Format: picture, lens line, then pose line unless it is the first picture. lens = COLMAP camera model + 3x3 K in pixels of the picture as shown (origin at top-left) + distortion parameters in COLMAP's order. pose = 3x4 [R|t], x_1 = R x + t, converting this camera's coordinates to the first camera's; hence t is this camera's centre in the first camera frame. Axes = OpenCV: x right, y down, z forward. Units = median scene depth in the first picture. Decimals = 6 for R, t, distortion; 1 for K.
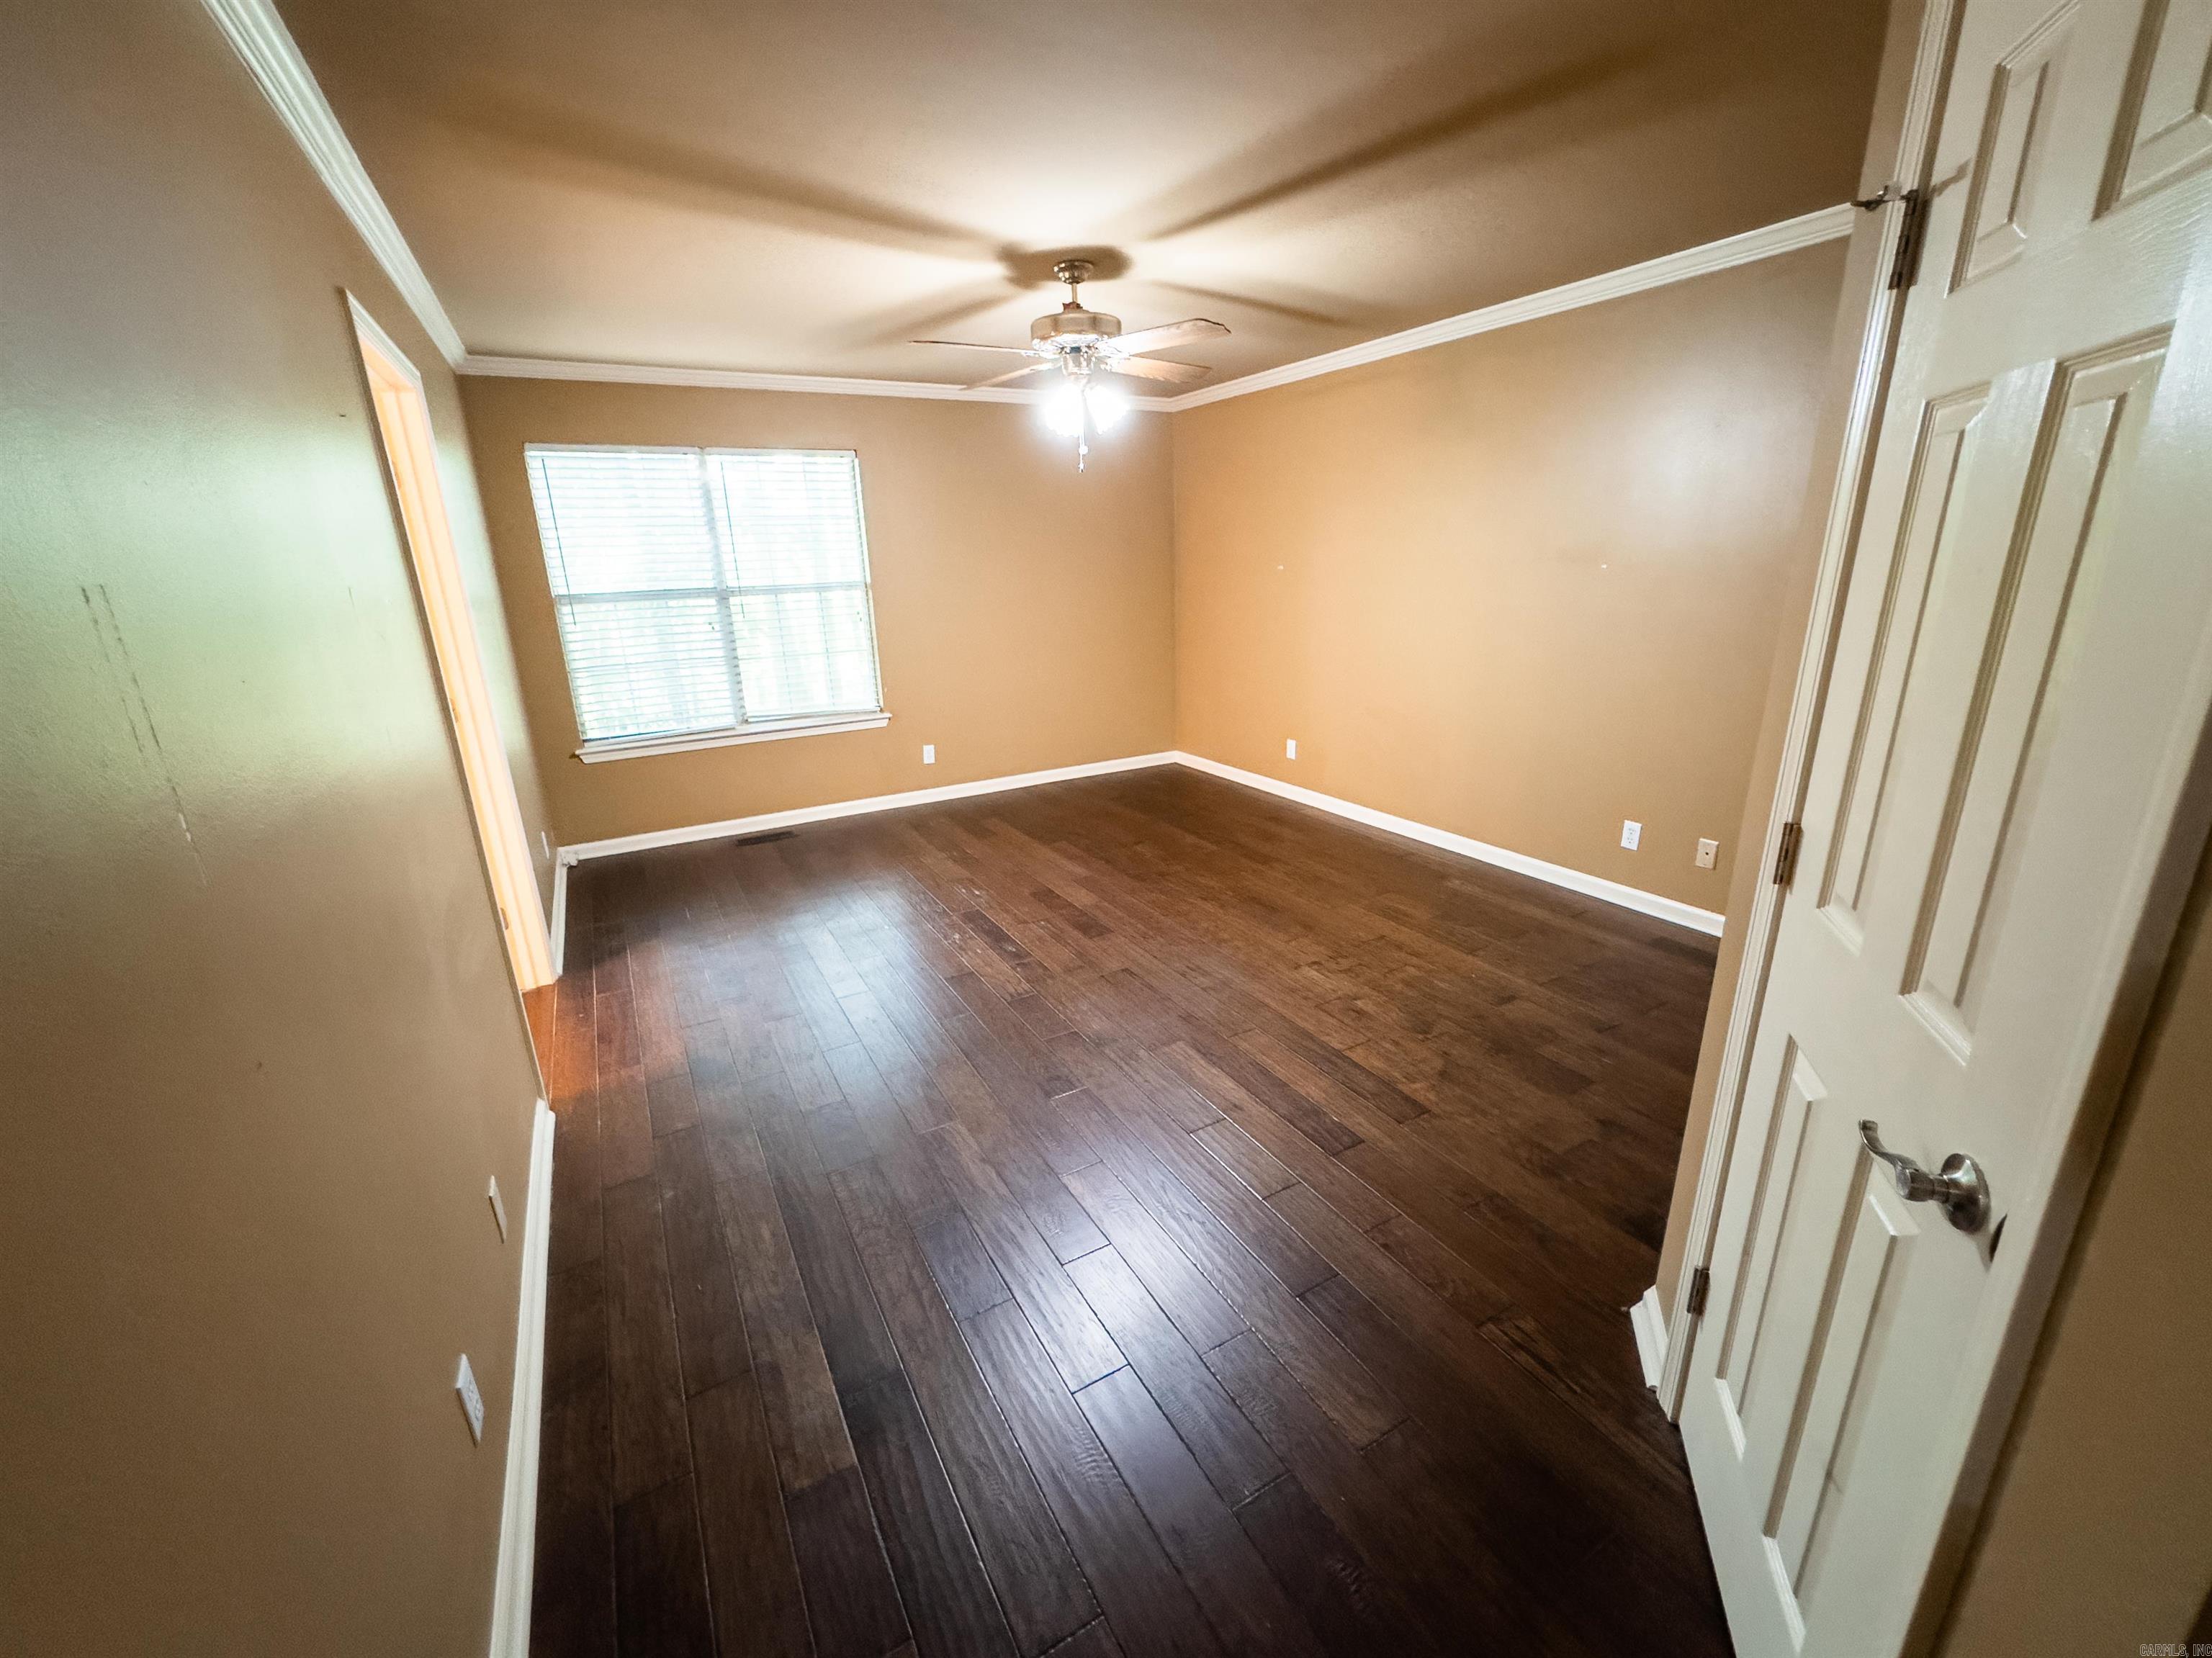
lens RADIAL K [[894.9, 0, 1114.9], [0, 894.9, 821.6], [0, 0, 1]] dist [-0.001338, 0.000367]
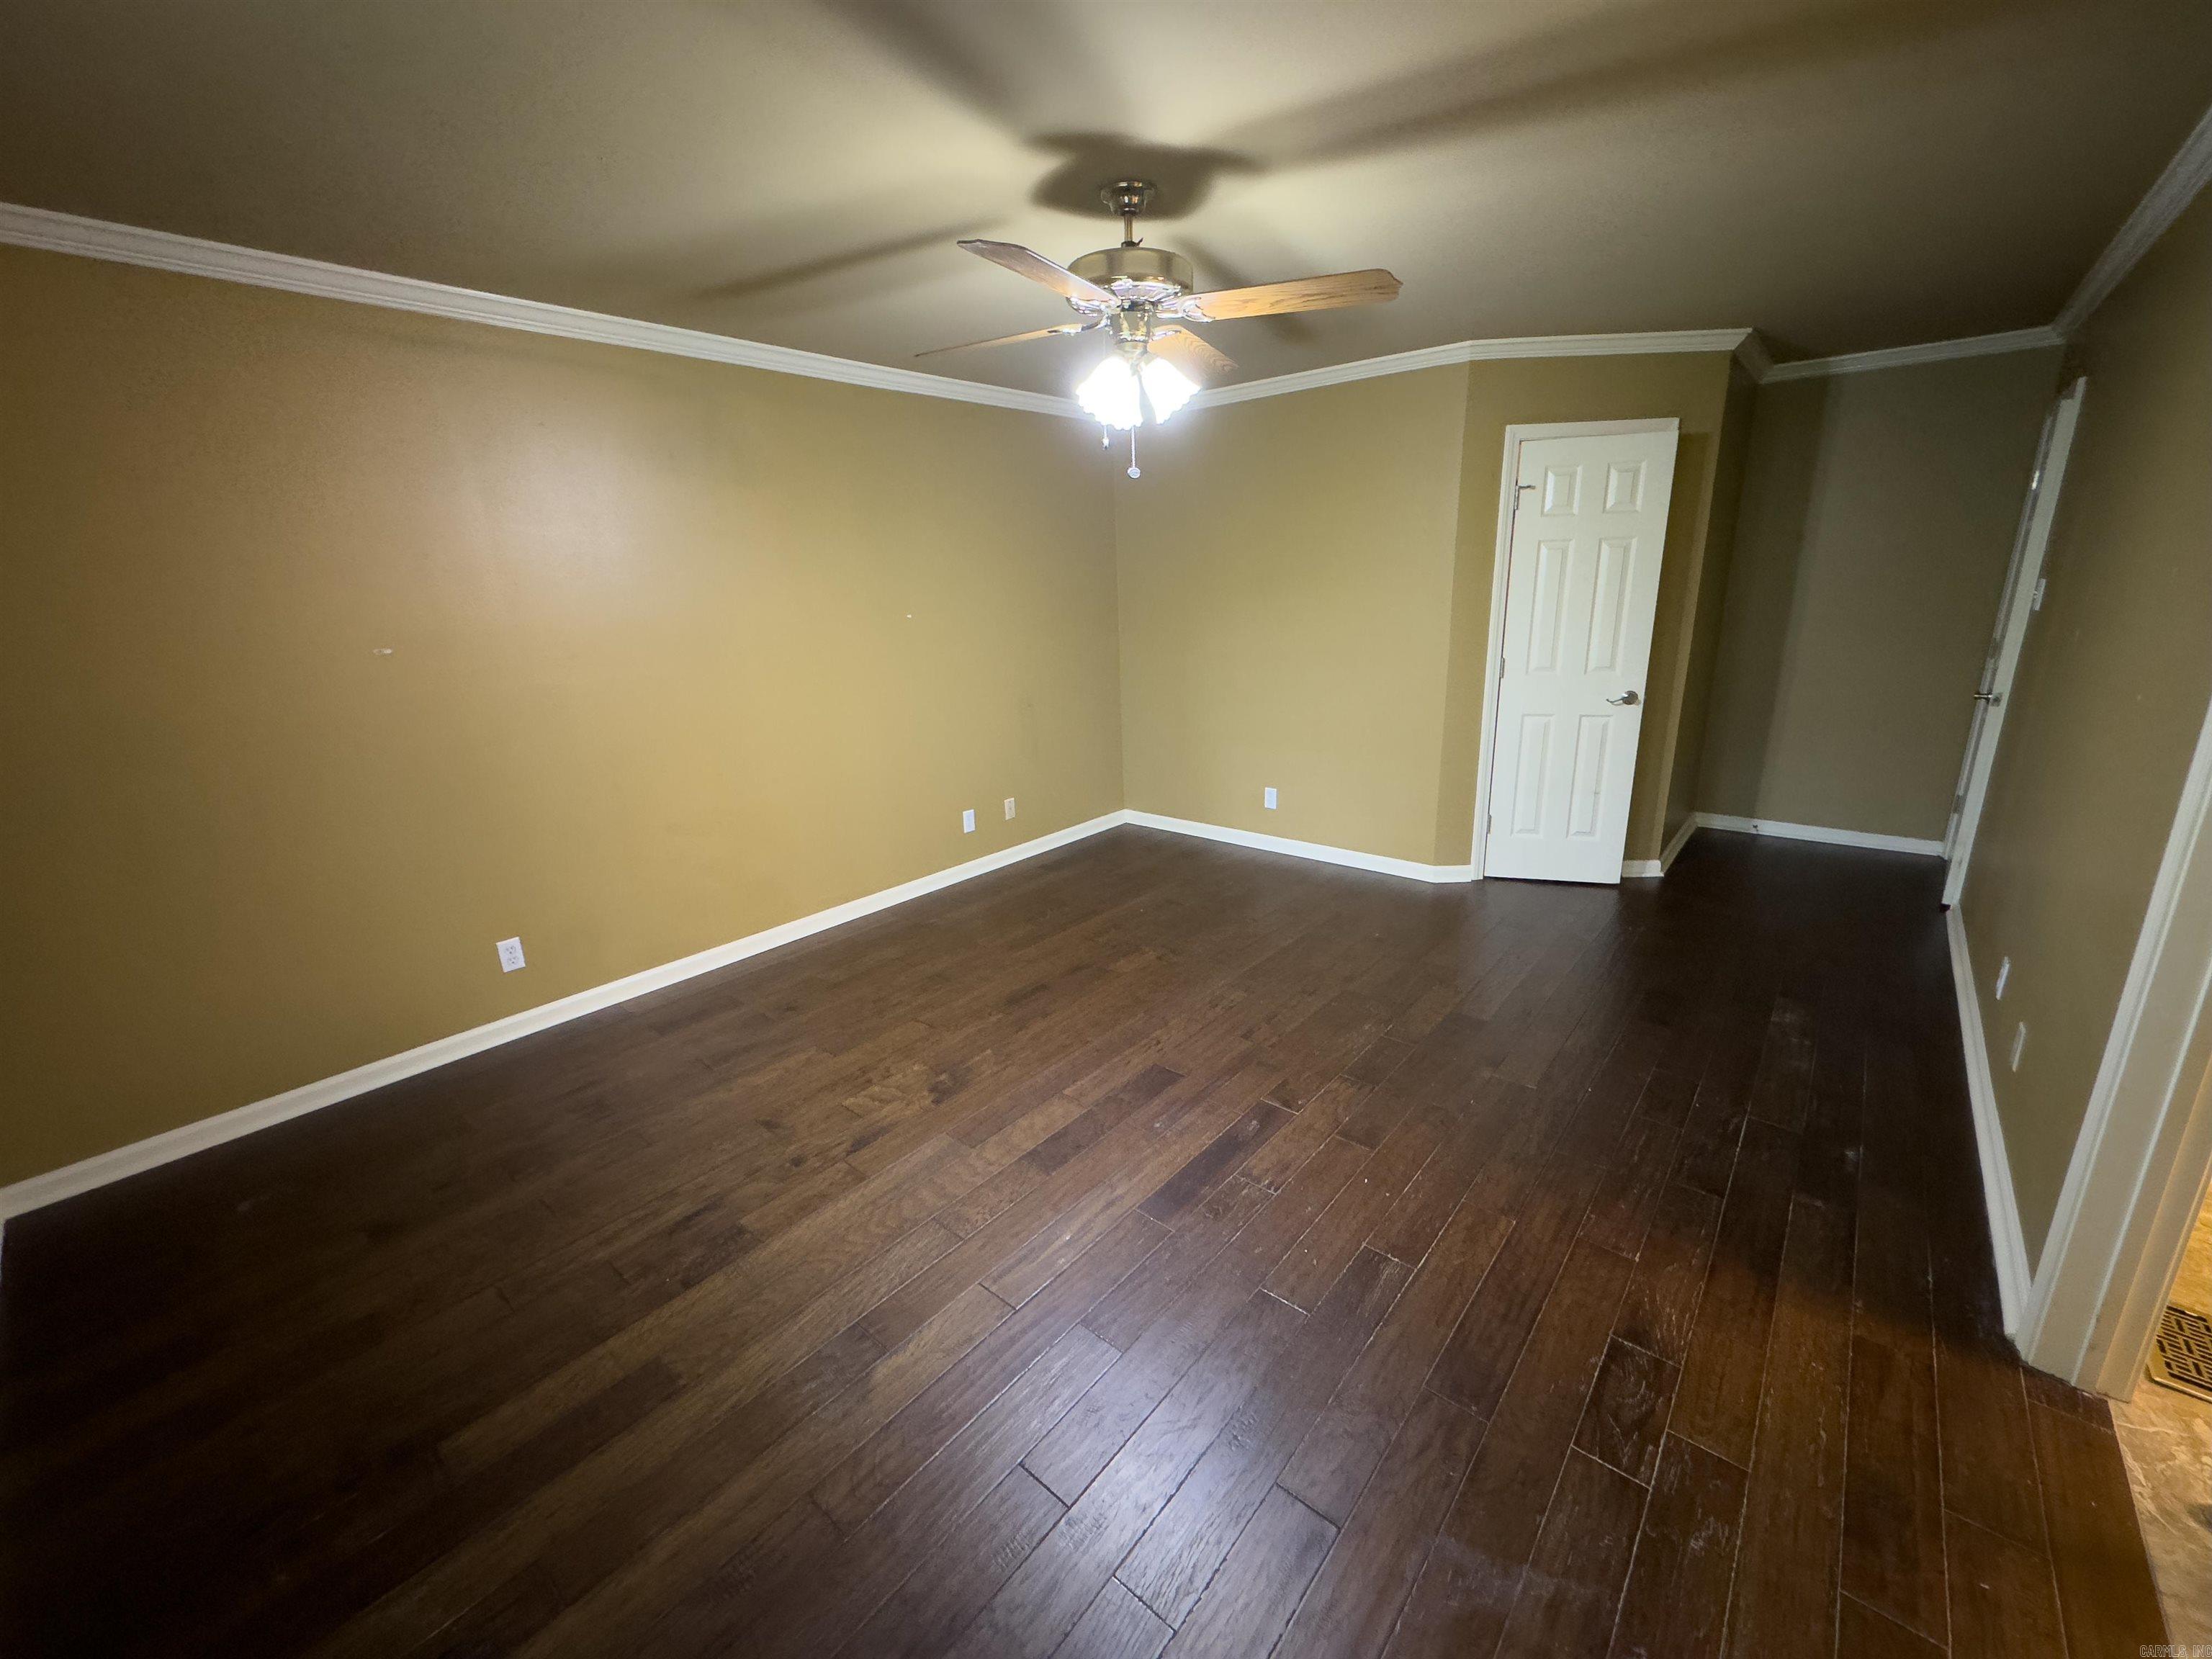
lens RADIAL K [[895.0, 0, 1114.9], [0, 895.0, 822.1], [0, 0, 1]] dist [-0.001338, 0.000367]
pose [[-0.338477, -0.210997, 0.917013, -0.650464], [0.310402, 0.894950, 0.320493, -0.323464], [-0.888304, 0.393122, -0.237426, 1.113272]]
